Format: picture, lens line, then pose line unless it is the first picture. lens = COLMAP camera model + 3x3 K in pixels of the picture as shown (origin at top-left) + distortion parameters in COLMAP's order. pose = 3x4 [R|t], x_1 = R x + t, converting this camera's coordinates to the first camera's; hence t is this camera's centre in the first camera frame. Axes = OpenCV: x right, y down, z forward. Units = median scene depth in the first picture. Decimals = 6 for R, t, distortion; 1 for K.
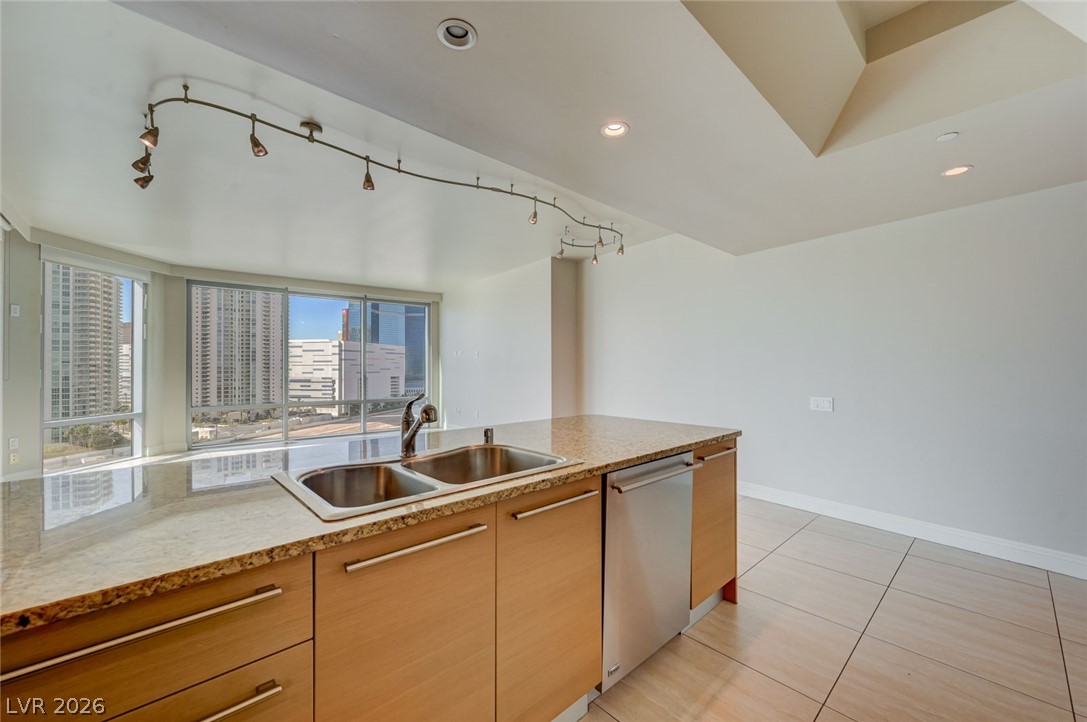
lens RADIAL K [[429.8, 0, 537.2], [0, 429.8, 364.2], [0, 0, 1]] dist [-0.002476, 0.001260]
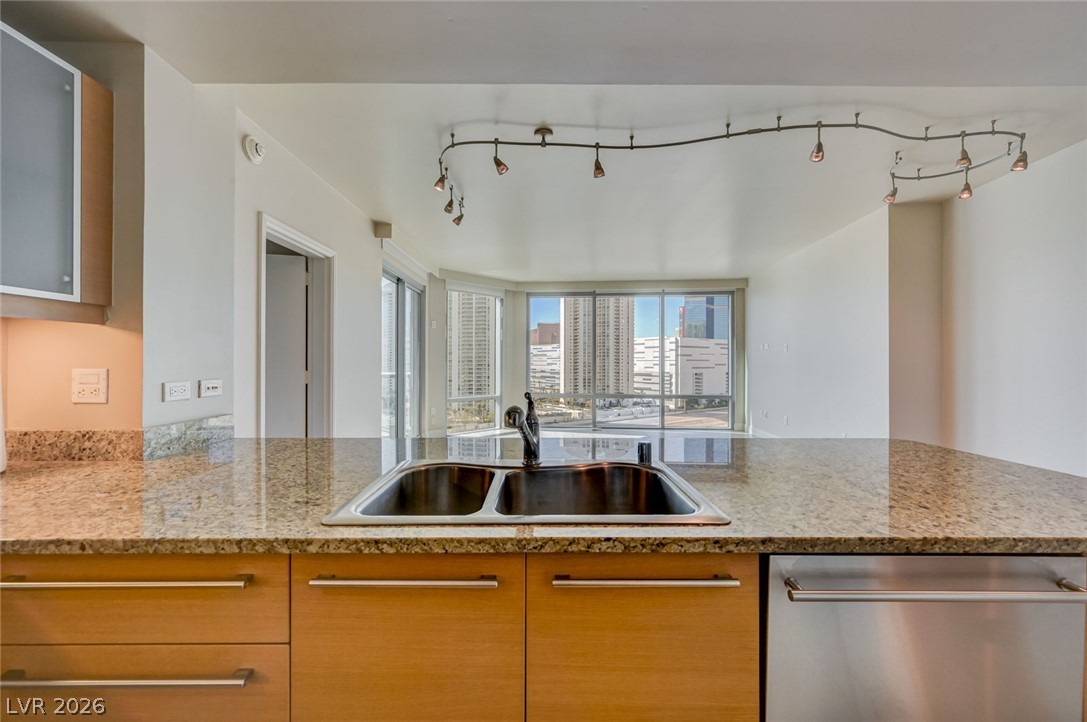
lens RADIAL K [[429.8, 0, 545.7], [0, 429.8, 360.2], [0, 0, 1]] dist [-0.002476, 0.001260]
pose [[0.739261, 0.000089, -0.673419, 0.087462], [0.000896, 0.999999, 0.001116, 0.001055], [0.673418, -0.001428, 0.739261, 0.108741]]
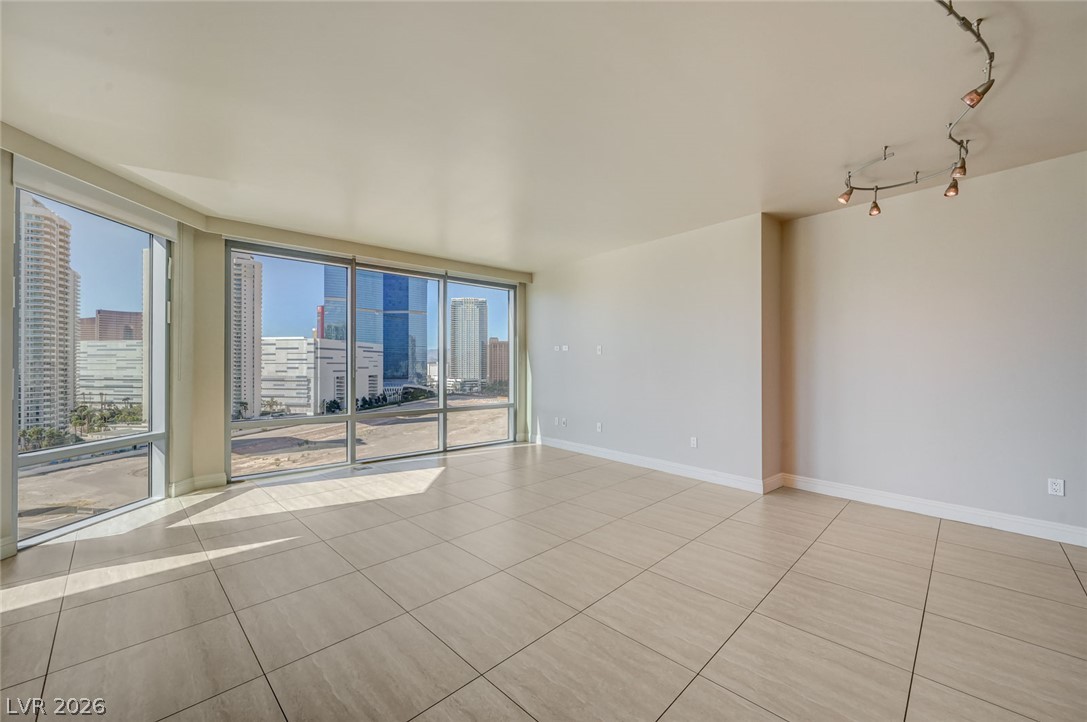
lens RADIAL K [[429.8, 0, 537.3], [0, 429.8, 363.6], [0, 0, 1]] dist [-0.002476, 0.001260]
pose [[0.998774, 0.002211, 0.049461, -0.371127], [-0.002279, 0.999997, 0.001310, 0.002249], [-0.049458, -0.001421, 0.998775, 0.298314]]
